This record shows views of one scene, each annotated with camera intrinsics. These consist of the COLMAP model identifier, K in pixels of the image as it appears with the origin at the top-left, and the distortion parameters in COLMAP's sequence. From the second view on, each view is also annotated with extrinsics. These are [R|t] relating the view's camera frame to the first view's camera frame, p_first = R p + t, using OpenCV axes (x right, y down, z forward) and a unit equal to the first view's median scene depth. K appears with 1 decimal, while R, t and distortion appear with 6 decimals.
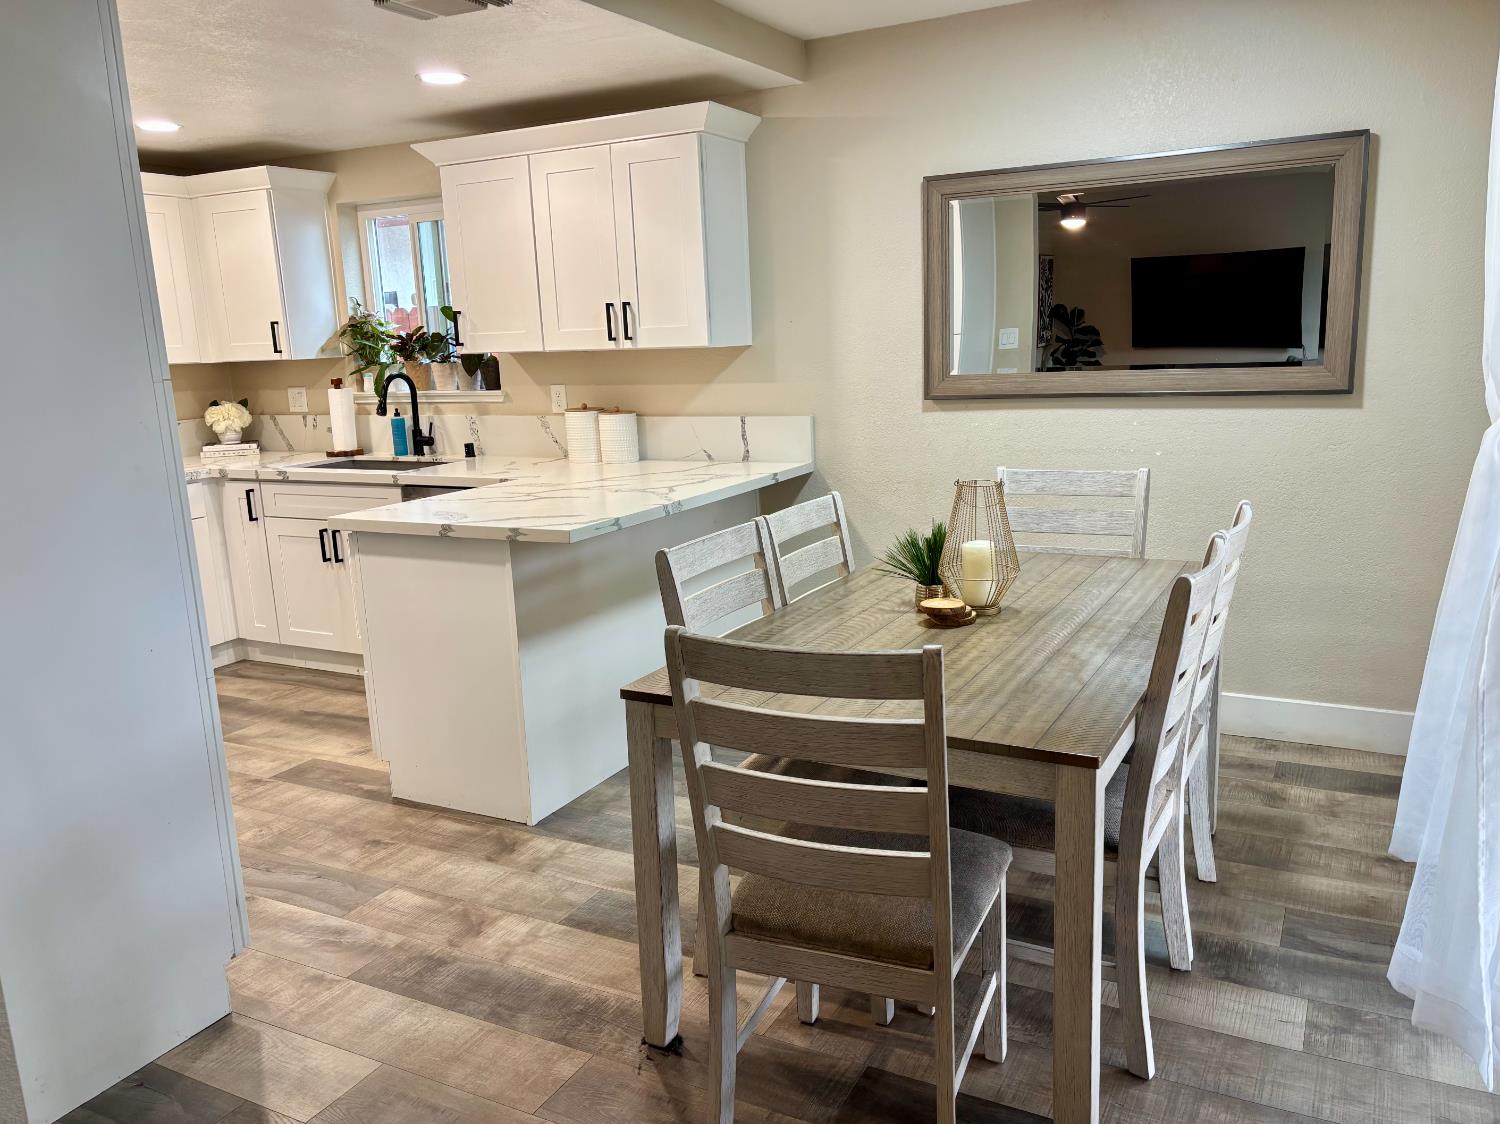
lens RADIAL K [[1170.9, 0, 768.5], [0, 1170.9, 564.5], [0, 0, 1]] dist [0.024886, 0.002996]
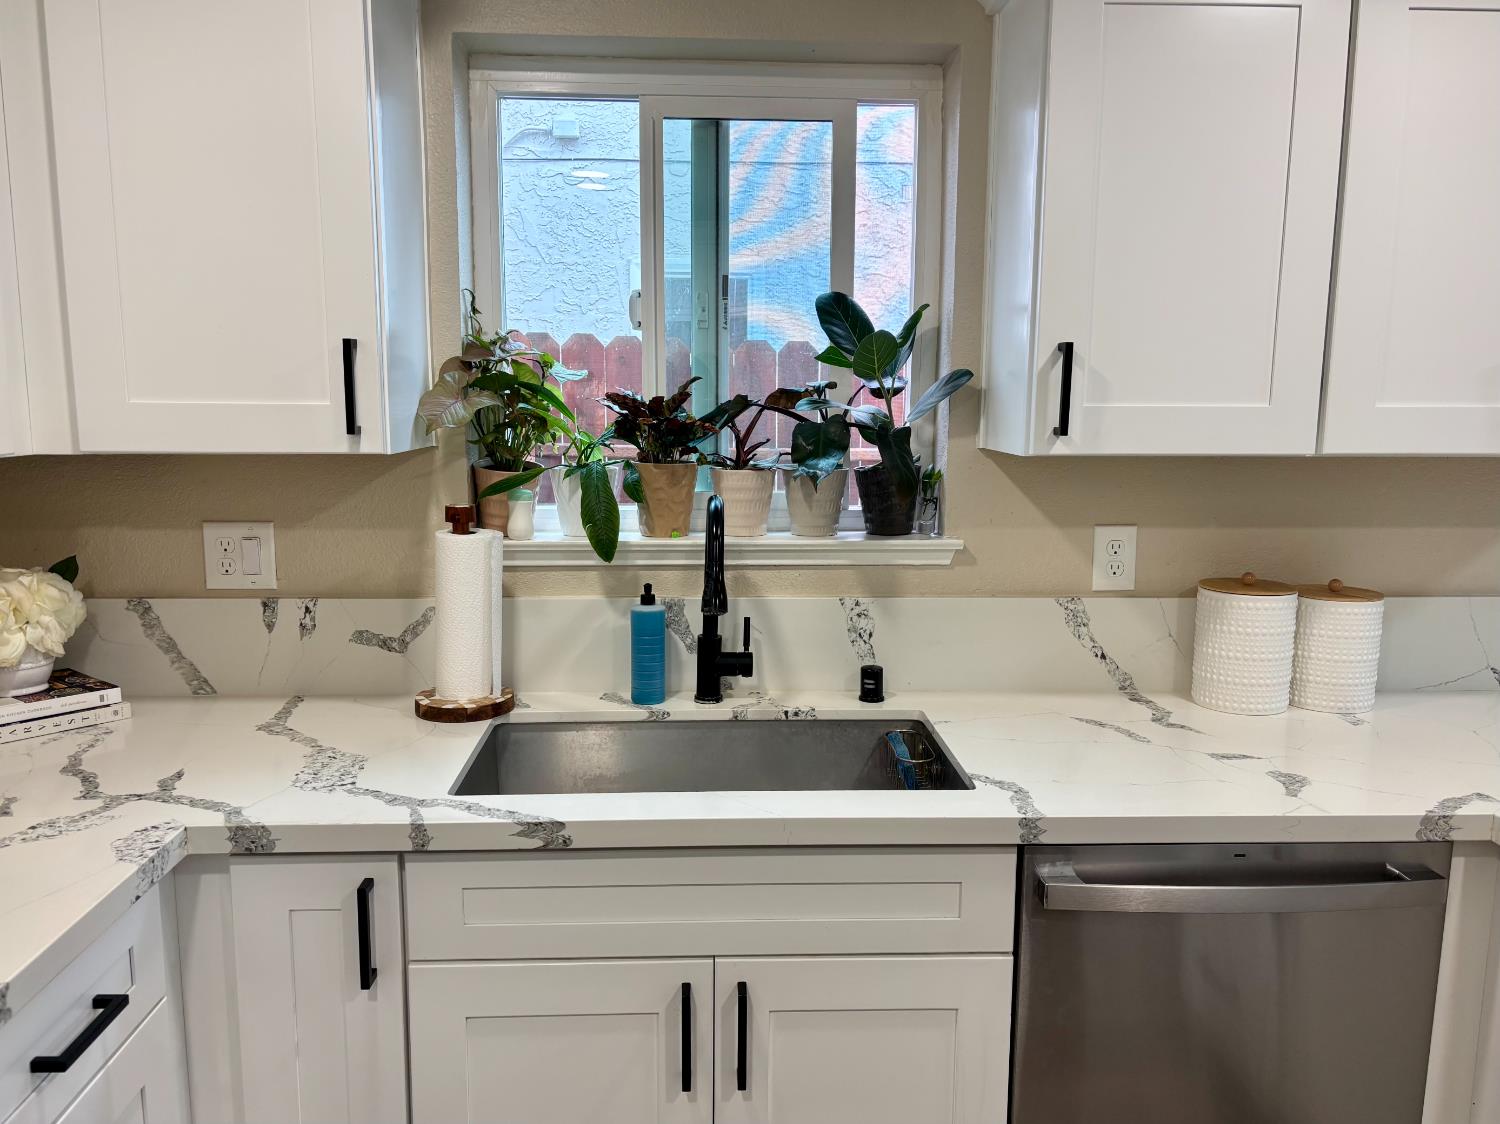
lens RADIAL K [[1170.9, 0, 768.5], [0, 1170.9, 564.5], [0, 0, 1]] dist [0.024886, 0.002996]
pose [[0.861163, -0.026271, 0.507650, -0.479202], [0.060553, 0.996854, -0.051134, -0.117636], [-0.504710, 0.074775, 0.860045, 0.654268]]
